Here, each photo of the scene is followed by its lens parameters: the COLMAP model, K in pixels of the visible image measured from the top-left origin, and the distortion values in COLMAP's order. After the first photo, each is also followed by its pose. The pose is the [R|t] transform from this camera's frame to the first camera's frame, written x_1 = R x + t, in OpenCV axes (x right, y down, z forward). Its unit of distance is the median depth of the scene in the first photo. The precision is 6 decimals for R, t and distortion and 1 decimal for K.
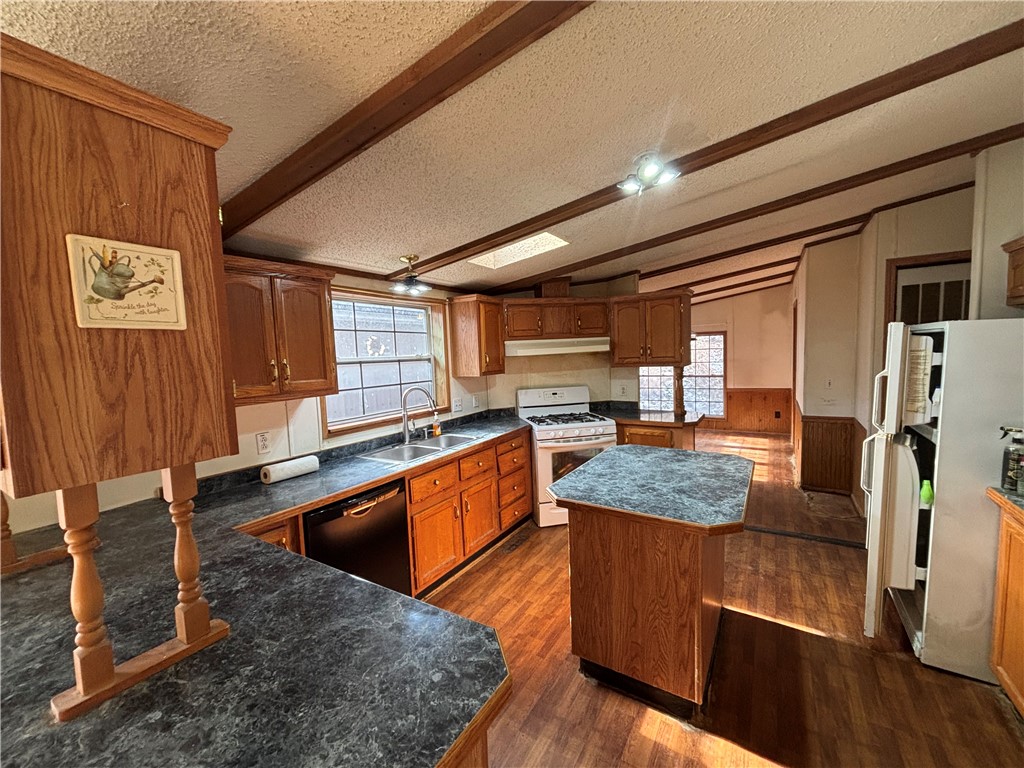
lens RADIAL K [[415.2, 0, 510.7], [0, 415.2, 385.1], [0, 0, 1]] dist [0.002942, -0.000809]
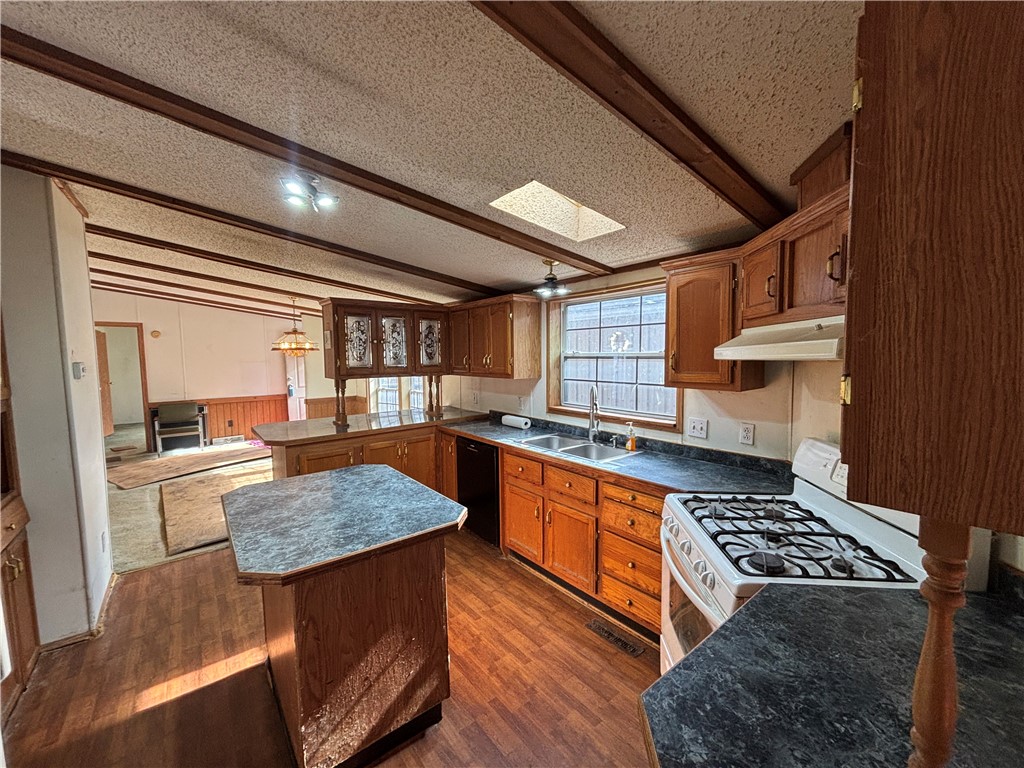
lens RADIAL K [[415.2, 0, 511.3], [0, 415.2, 382.0], [0, 0, 1]] dist [0.002942, -0.000809]
pose [[-0.332244, 0.113083, -0.936390, 0.821891], [-0.050049, 0.989274, 0.137227, -0.143441], [0.941865, 0.092458, -0.323021, 1.285038]]
